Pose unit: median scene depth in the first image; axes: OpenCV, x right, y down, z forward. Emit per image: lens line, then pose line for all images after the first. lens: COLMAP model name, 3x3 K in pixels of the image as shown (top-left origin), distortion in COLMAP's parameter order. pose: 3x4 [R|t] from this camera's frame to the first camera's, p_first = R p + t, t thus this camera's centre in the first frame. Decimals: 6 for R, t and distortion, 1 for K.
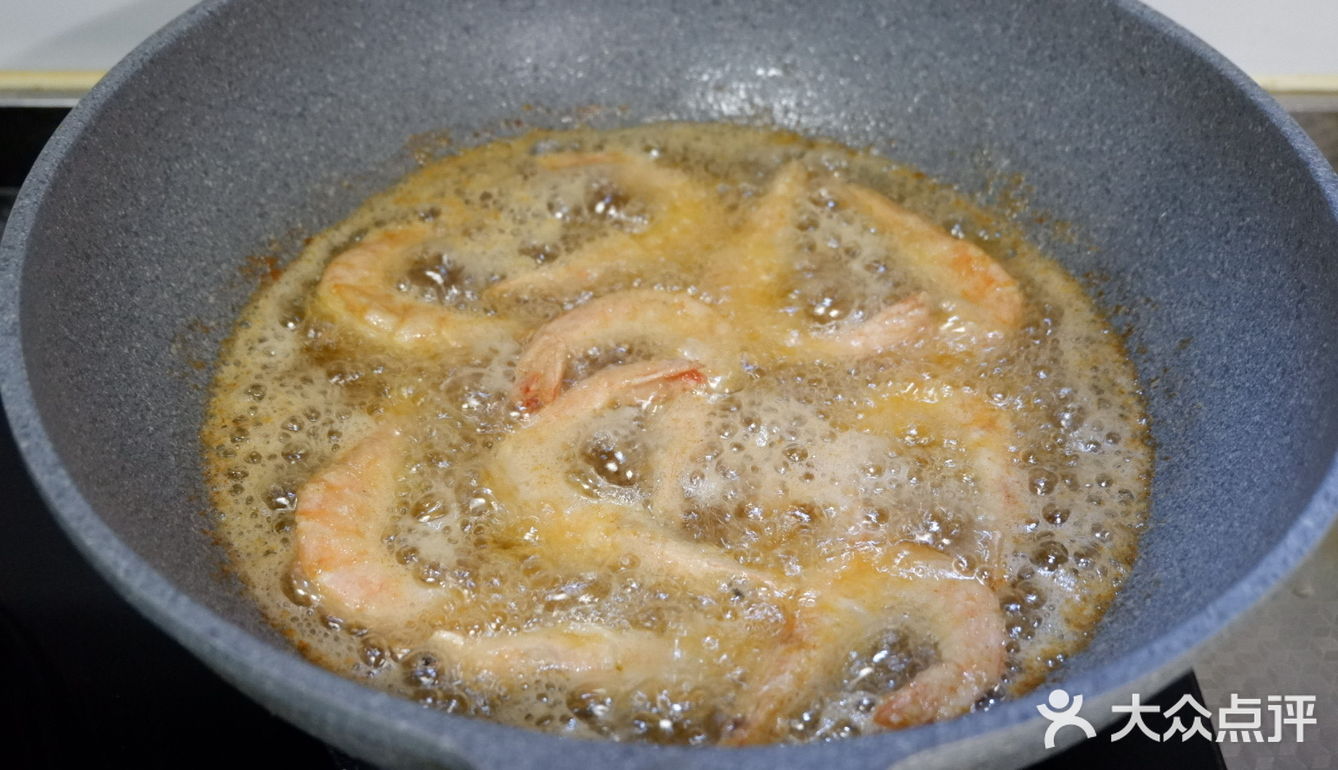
lens RADIAL K [[1540.2, 0, 669.0], [0, 1540.2, 385.0], [0, 0, 1]] dist [-0.011521, -0.038847]
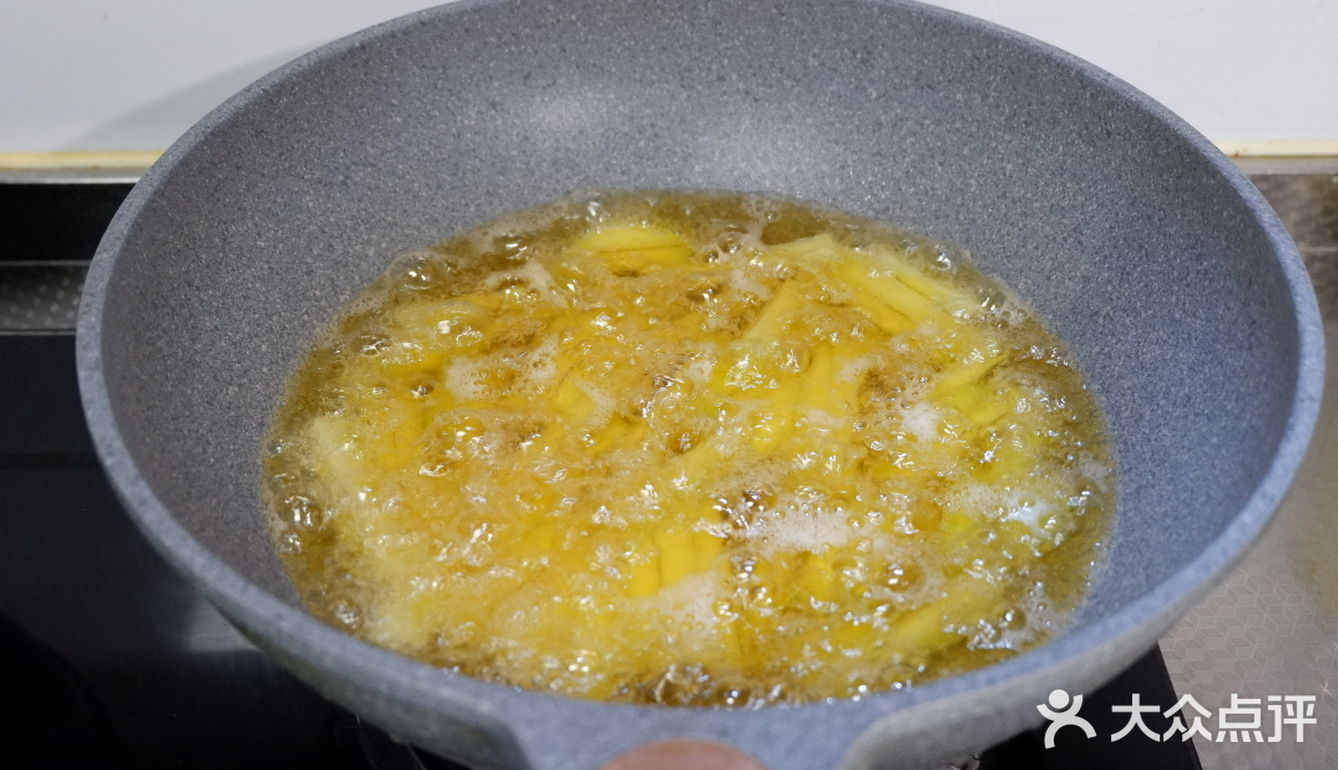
lens RADIAL K [[1540.2, 0, 669.0], [0, 1540.2, 385.0], [0, 0, 1]] dist [-0.011521, -0.038847]
pose [[0.999876, -0.010253, -0.011933, 0.005268], [0.009538, 0.998240, -0.058528, 0.038130], [0.012512, 0.058407, 0.998214, -0.094033]]
